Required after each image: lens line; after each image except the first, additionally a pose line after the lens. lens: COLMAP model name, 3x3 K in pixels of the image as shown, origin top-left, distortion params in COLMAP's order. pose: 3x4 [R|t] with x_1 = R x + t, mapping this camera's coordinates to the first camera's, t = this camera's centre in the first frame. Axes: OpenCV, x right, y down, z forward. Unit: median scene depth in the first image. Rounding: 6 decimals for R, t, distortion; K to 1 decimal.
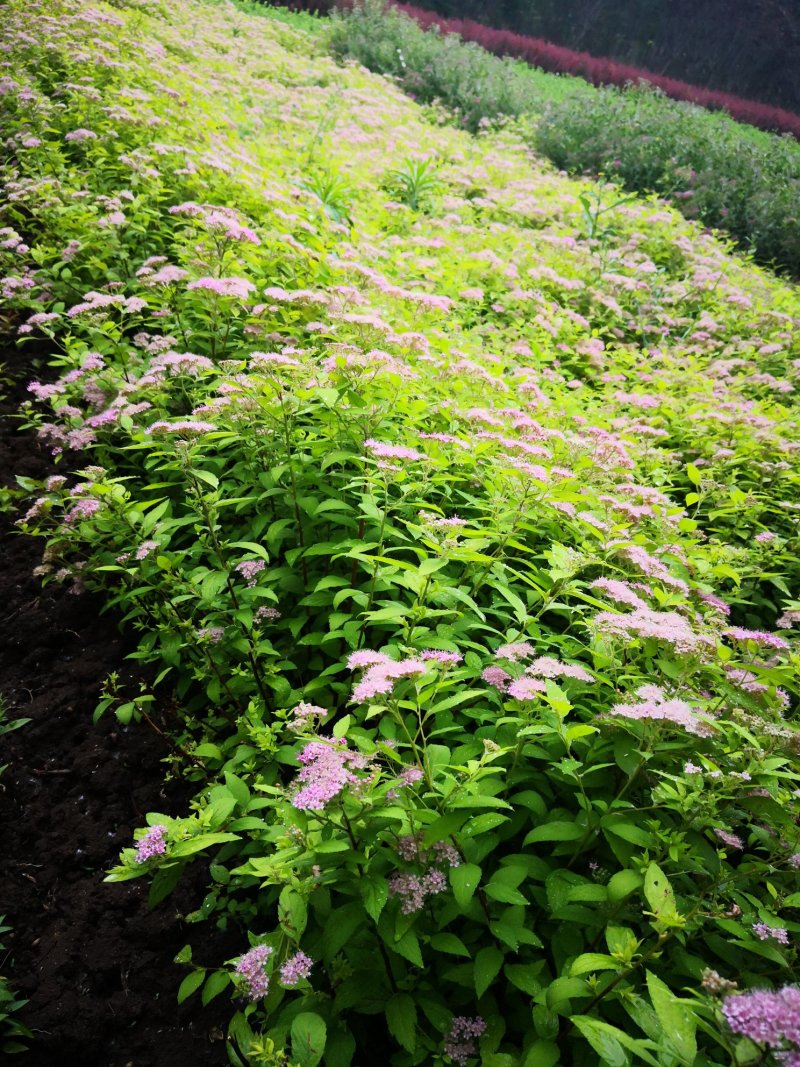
lens RADIAL K [[980.7, 0, 400.0], [0, 980.7, 533.5], [0, 0, 1]] dist [0.052267, -0.119687]
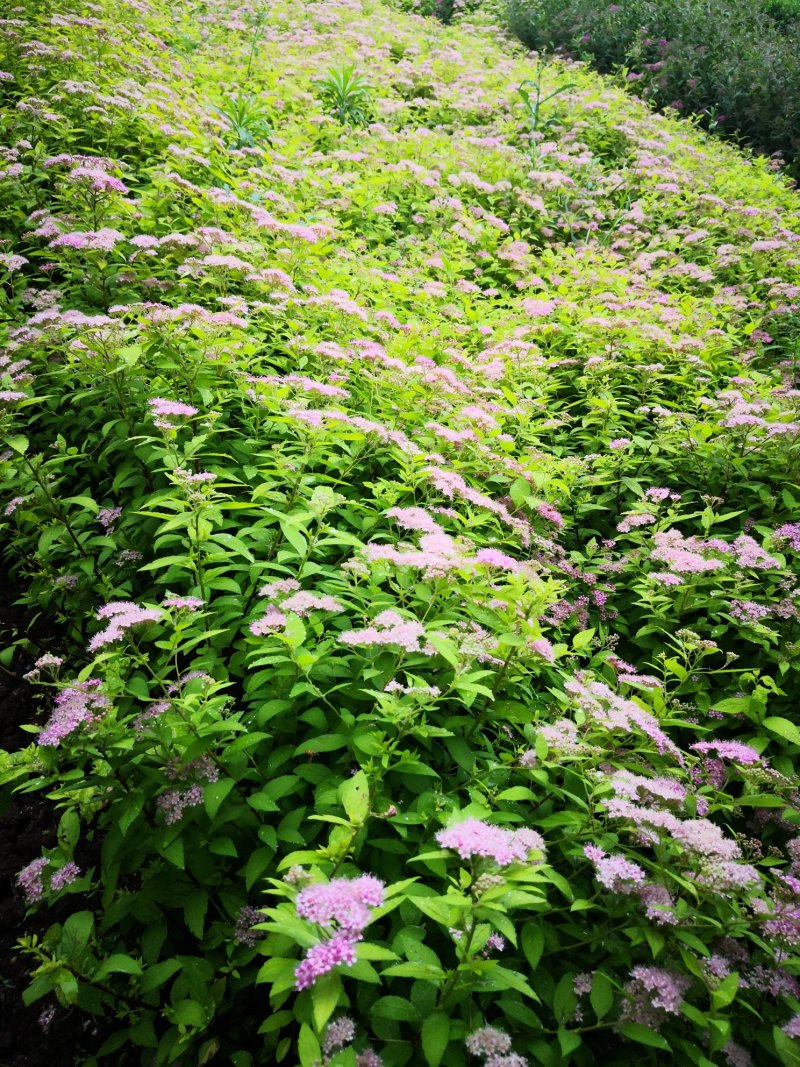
lens RADIAL K [[980.7, 0, 400.0], [0, 980.7, 533.5], [0, 0, 1]] dist [0.052267, -0.119687]
pose [[0.995940, -0.073449, -0.052046, 0.106966], [0.078405, 0.991829, 0.100635, -0.014021], [0.044229, -0.104307, 0.993561, -0.029510]]
